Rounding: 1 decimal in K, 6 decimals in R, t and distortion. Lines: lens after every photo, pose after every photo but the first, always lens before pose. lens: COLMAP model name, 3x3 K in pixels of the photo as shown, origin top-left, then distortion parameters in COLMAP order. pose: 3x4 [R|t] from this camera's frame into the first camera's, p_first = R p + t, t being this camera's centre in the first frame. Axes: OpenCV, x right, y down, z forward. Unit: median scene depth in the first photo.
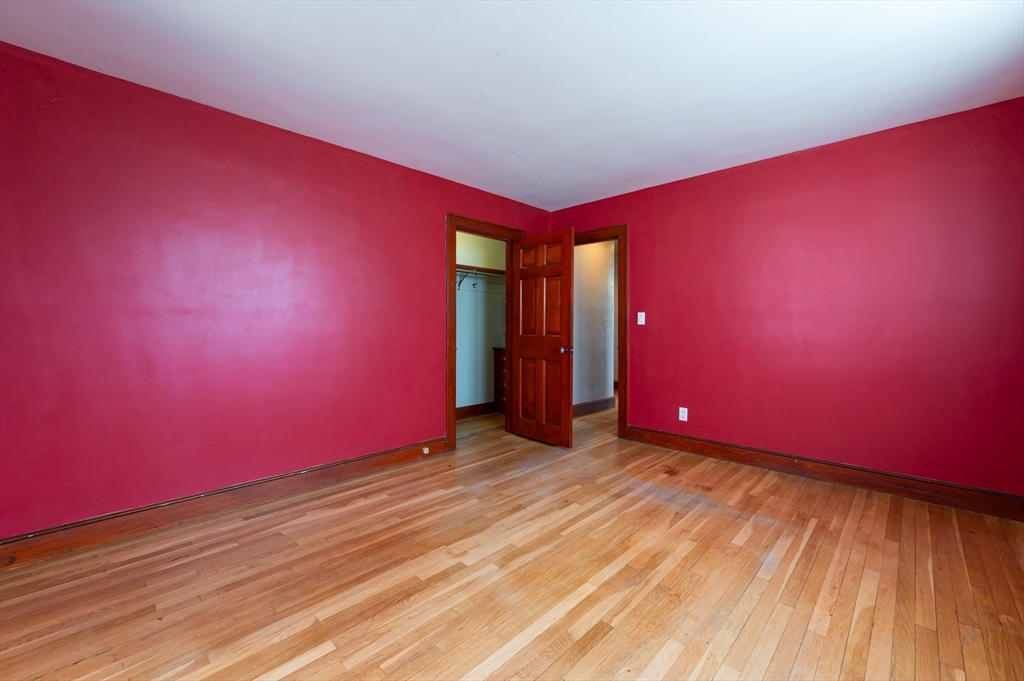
lens RADIAL K [[417.8, 0, 516.0], [0, 417.8, 319.0], [0, 0, 1]] dist [-0.001347, 0.000108]
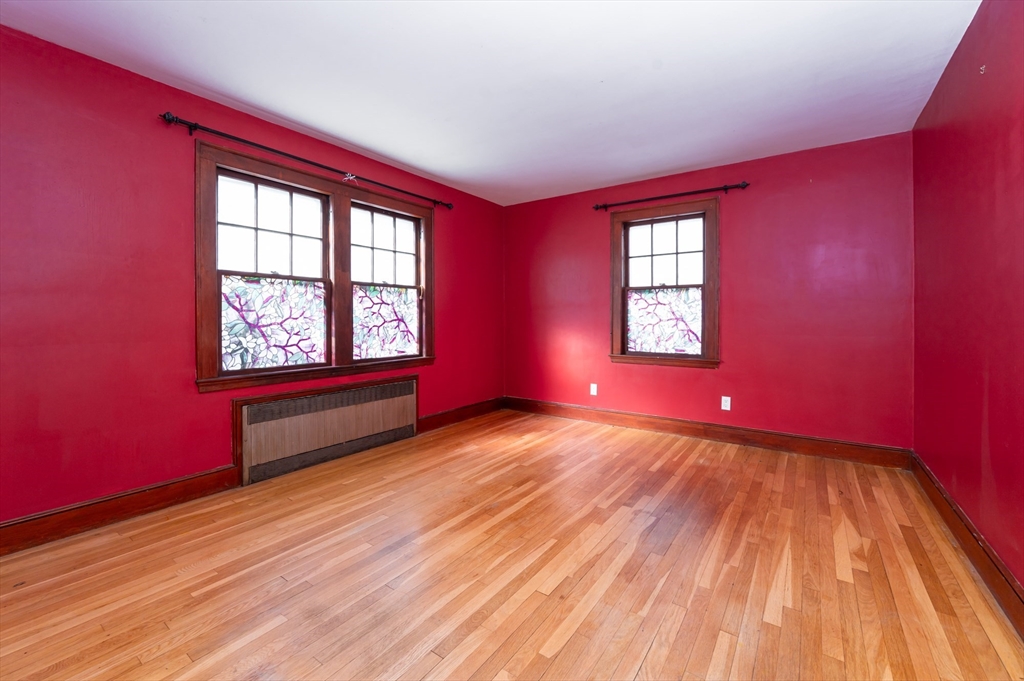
lens RADIAL K [[417.8, 0, 516.0], [0, 417.8, 319.0], [0, 0, 1]] dist [-0.001347, 0.000108]
pose [[-0.989081, 0.000597, -0.147372, 0.300585], [0.002848, 0.999882, -0.015066, 0.047011], [0.147346, -0.015321, -0.988966, 1.741410]]
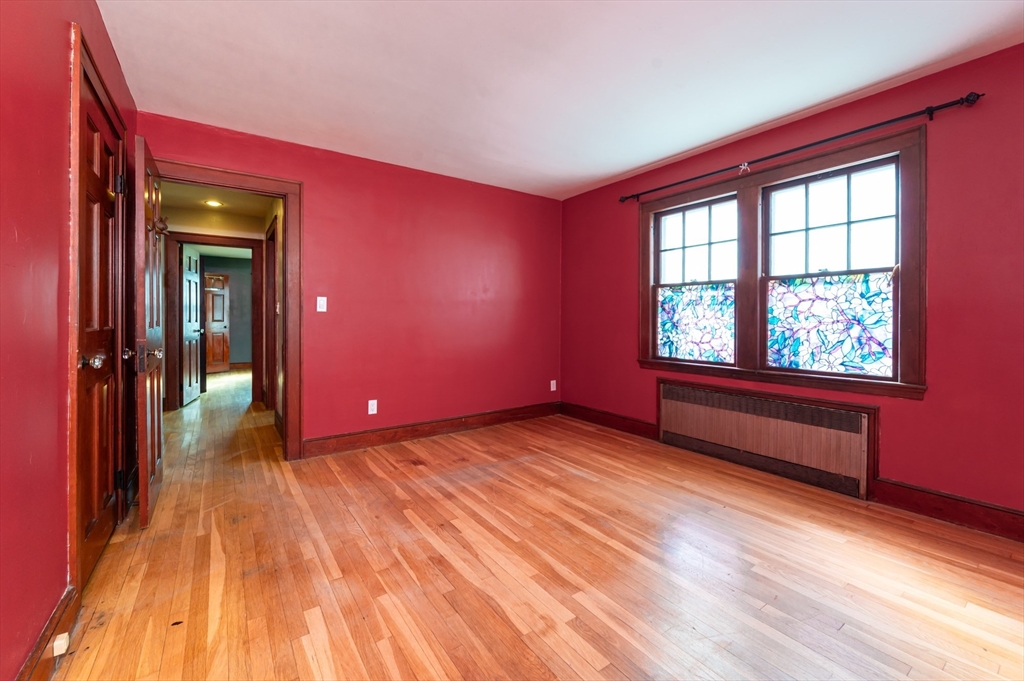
lens RADIAL K [[417.8, 0, 516.0], [0, 417.8, 319.0], [0, 0, 1]] dist [-0.001347, 0.000108]
pose [[0.187156, -0.000471, 0.982330, -0.717123], [-0.015992, 0.999866, 0.003526, 0.030055], [-0.982200, -0.016369, 0.187123, 0.777383]]
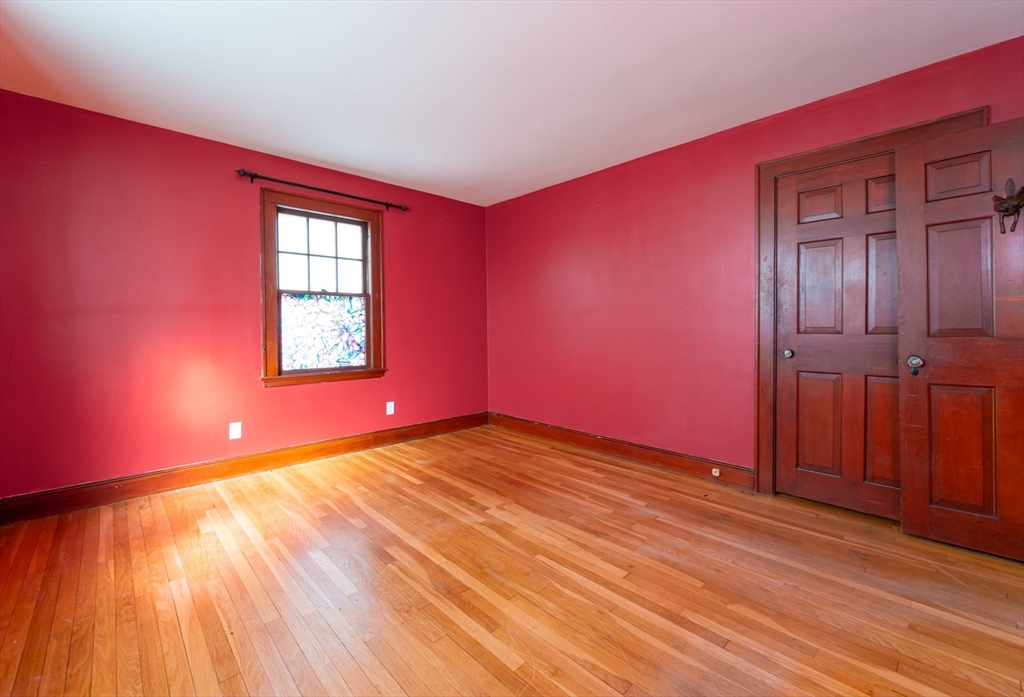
lens RADIAL K [[432.7, 0, 497.5], [0, 432.7, 333.3], [0, 0, 1]] dist [-0.001393, -0.000196]
pose [[-0.070580, 0.014329, -0.997403, 0.937799], [0.022470, 0.999666, 0.012771, 0.031744], [0.997253, -0.021510, -0.070878, 0.912799]]
